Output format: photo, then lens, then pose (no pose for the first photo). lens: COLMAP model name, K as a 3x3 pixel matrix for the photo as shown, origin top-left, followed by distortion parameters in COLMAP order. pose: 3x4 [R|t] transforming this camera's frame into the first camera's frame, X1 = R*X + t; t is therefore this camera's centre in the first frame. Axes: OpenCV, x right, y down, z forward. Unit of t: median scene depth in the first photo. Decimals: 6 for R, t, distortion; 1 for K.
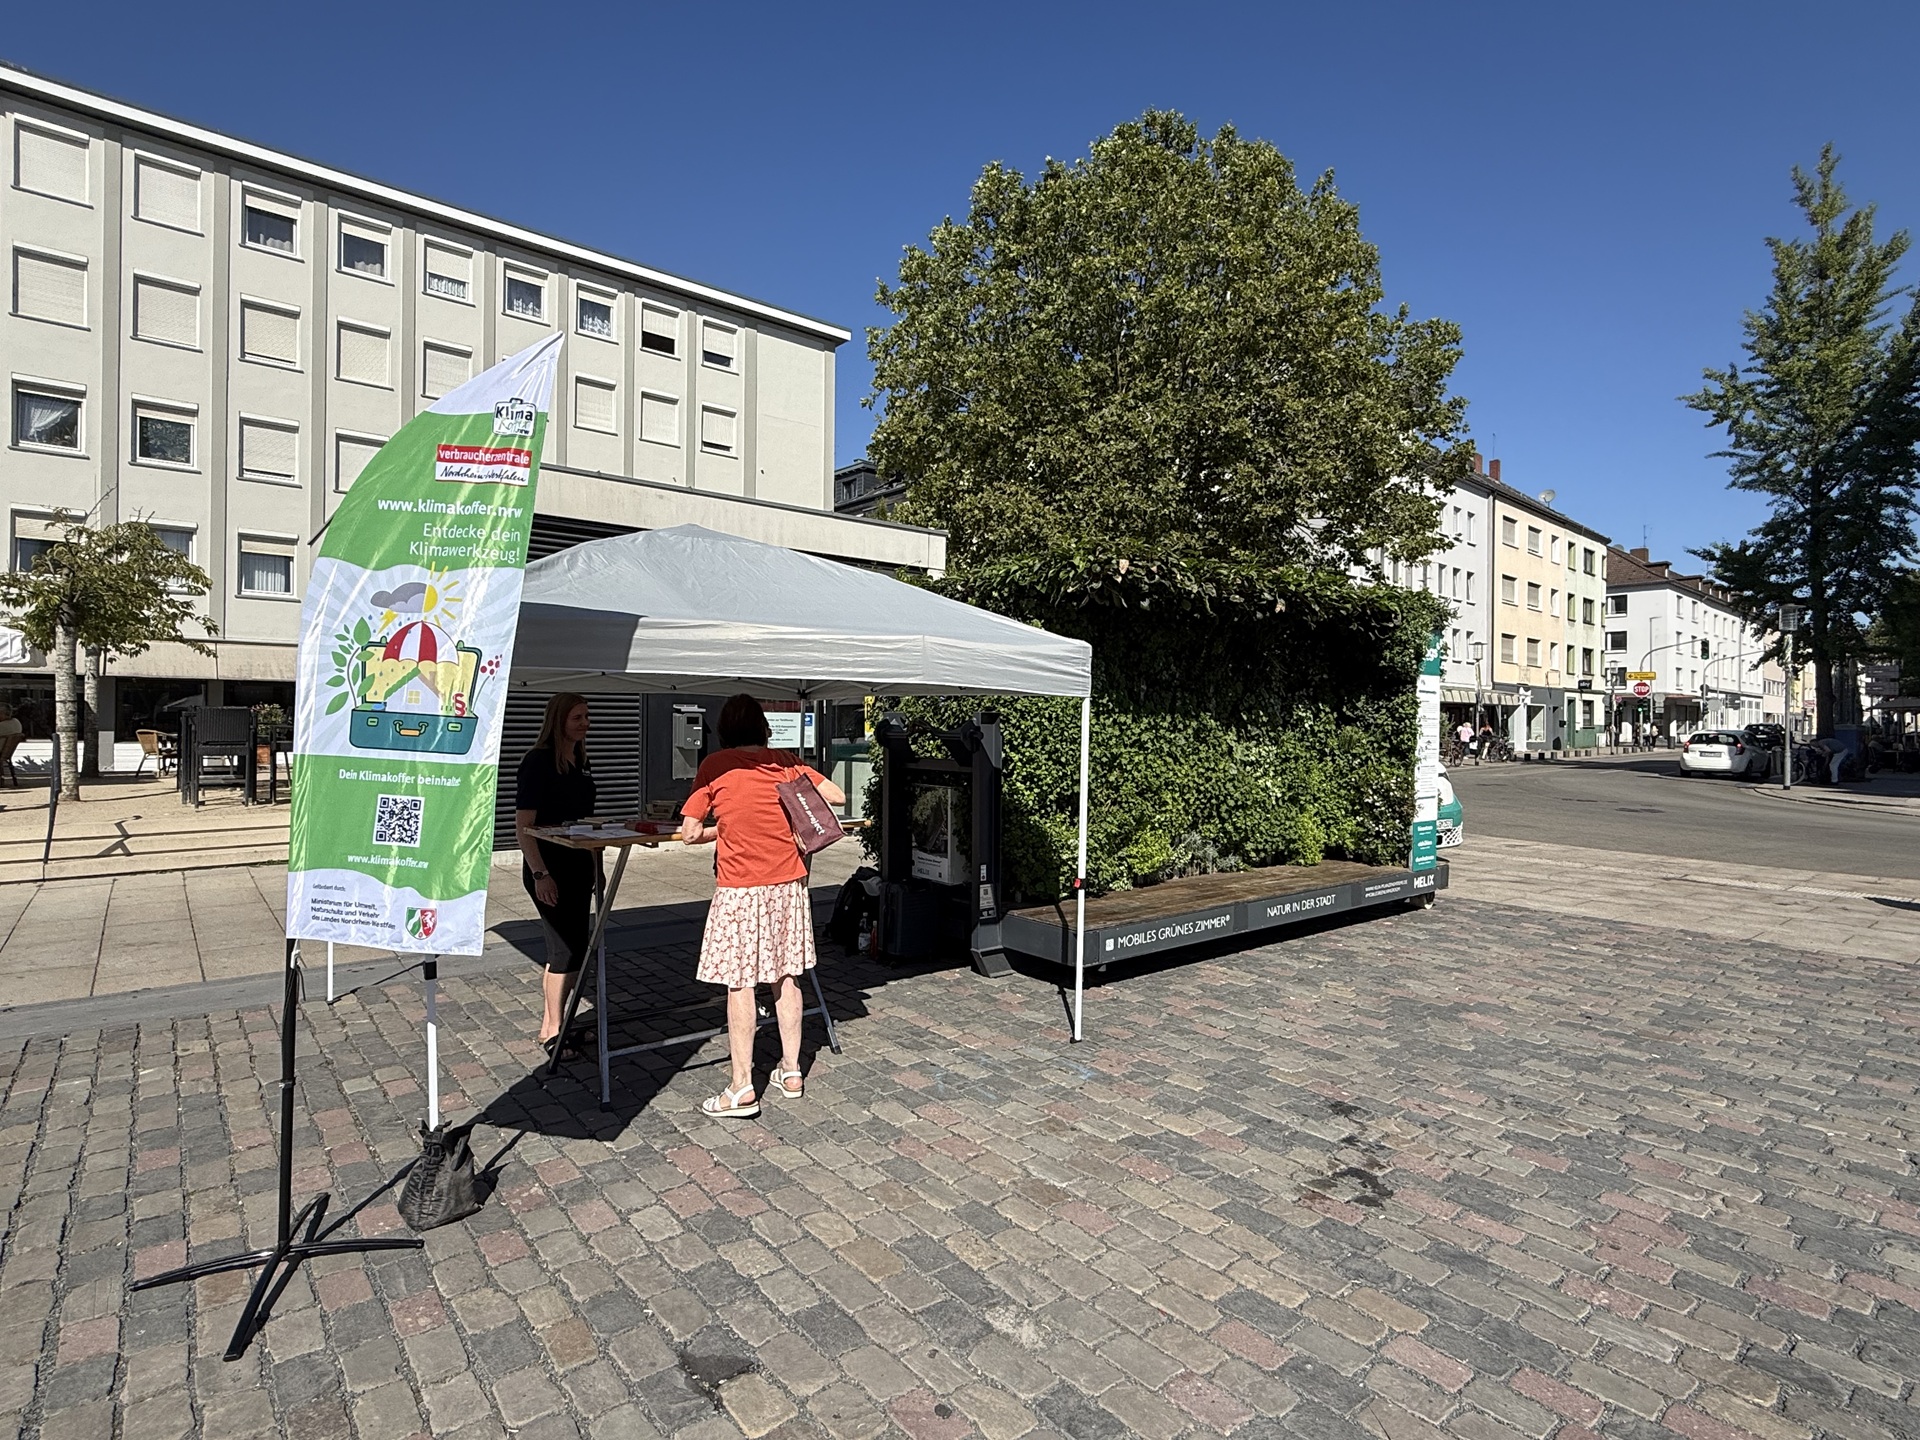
lens RADIAL K [[971.9, 0, 960.0], [0, 971.9, 720.0], [0, 0, 1]] dist [-0.003775, 0.005816]
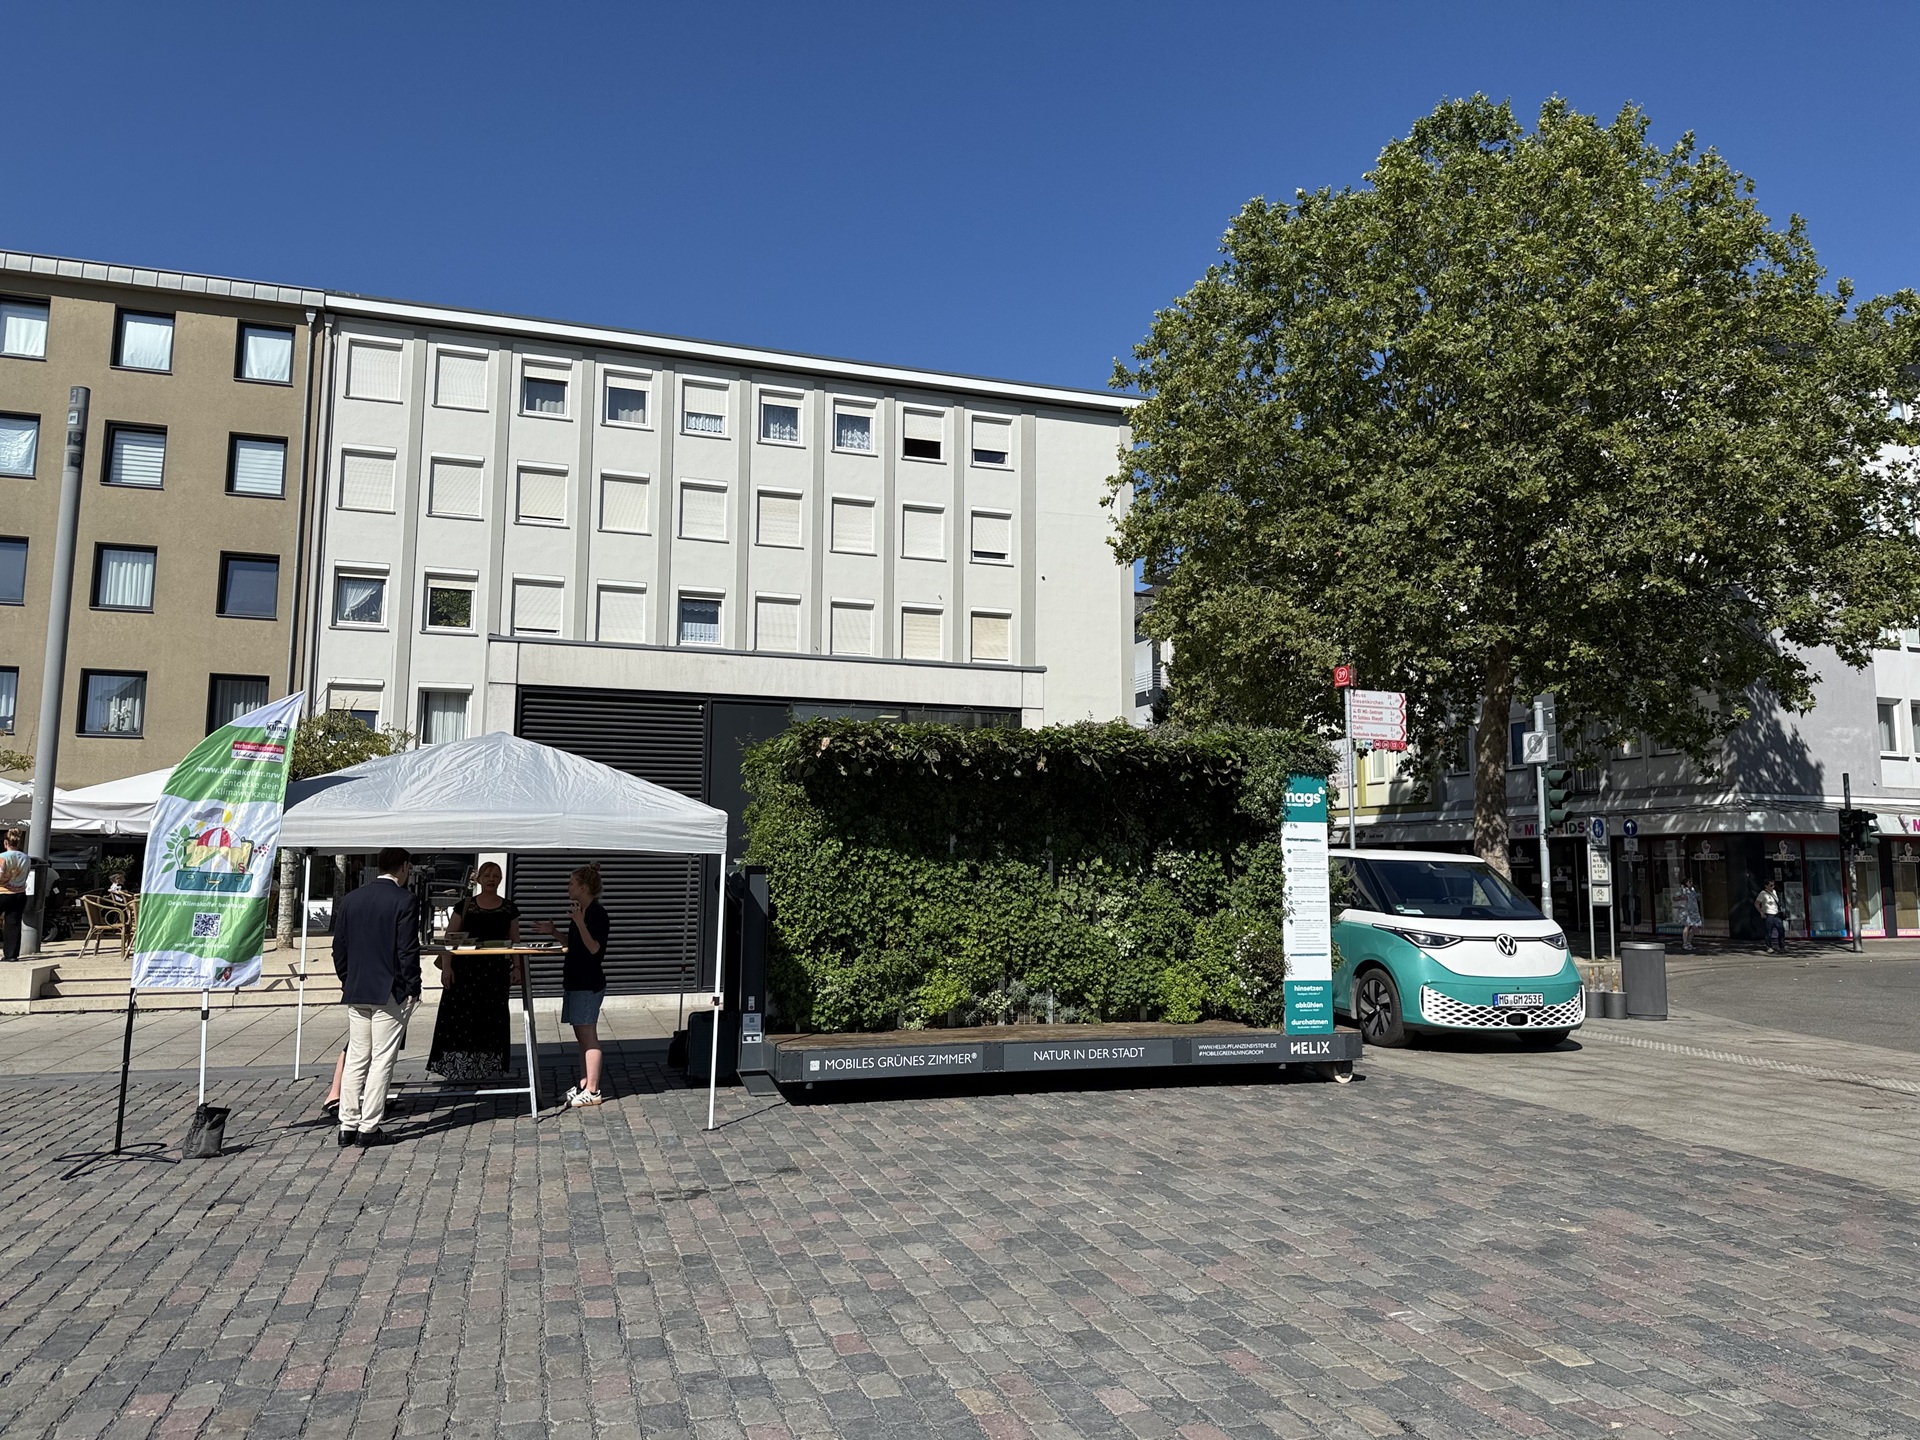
lens RADIAL K [[1305.3, 0, 960.0], [0, 1305.3, 720.0], [0, 0, 1]] dist [0.161437, -0.284312]
pose [[0.930014, -0.047664, -0.364420, 0.191925], [0.004856, 0.993062, -0.117494, 0.001212], [0.367492, 0.107502, 0.923793, -0.094237]]
